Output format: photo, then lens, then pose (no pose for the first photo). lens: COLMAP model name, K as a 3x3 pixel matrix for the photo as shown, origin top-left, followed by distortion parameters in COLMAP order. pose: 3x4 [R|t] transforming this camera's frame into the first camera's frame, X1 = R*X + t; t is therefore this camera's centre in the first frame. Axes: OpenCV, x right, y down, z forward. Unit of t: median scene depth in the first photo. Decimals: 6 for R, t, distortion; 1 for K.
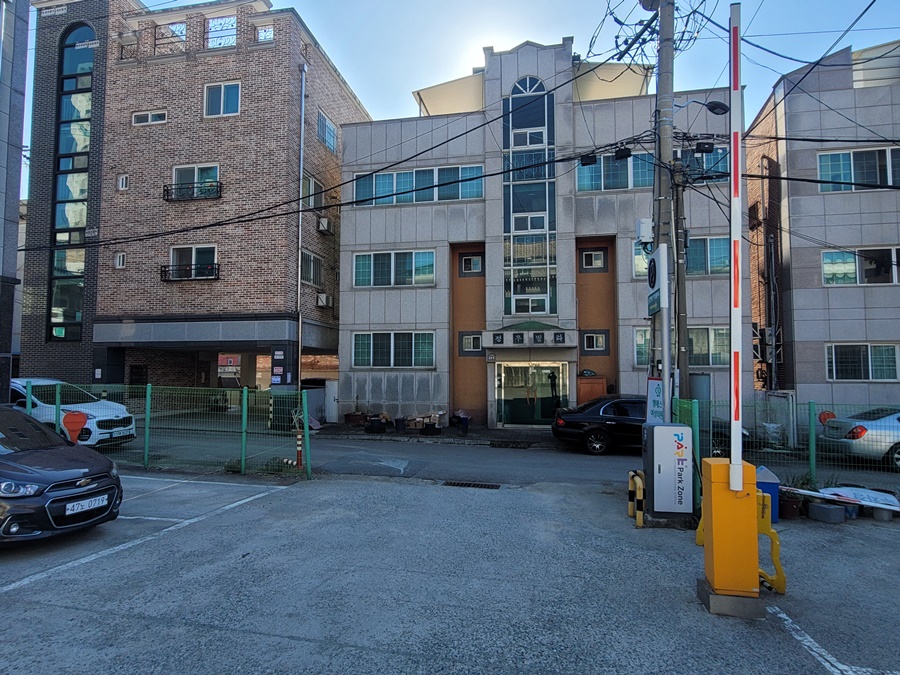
lens RADIAL K [[556.2, 0, 449.6], [0, 556.2, 335.7], [0, 0, 1]] dist [-0.011028, 0.004611]
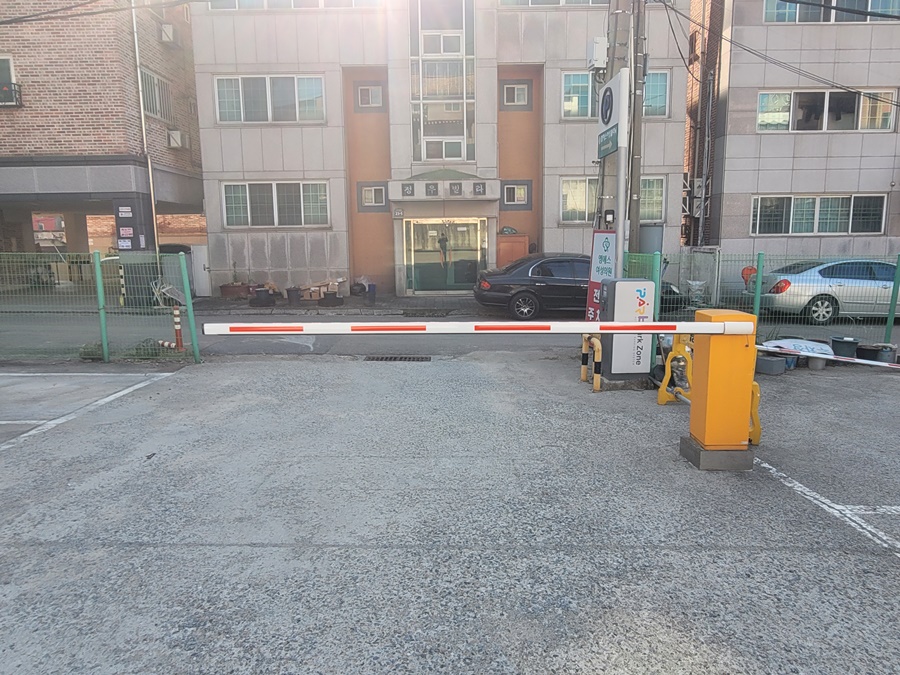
lens RADIAL K [[622.8, 0, 451.0], [0, 622.8, 338.7], [0, 0, 1]] dist [-0.011662, 0.005270]
pose [[0.976370, -0.048201, 0.210660, -0.082481], [0.000235, 0.975045, 0.222009, 0.022576], [-0.216104, -0.216713, 0.952016, 0.063577]]
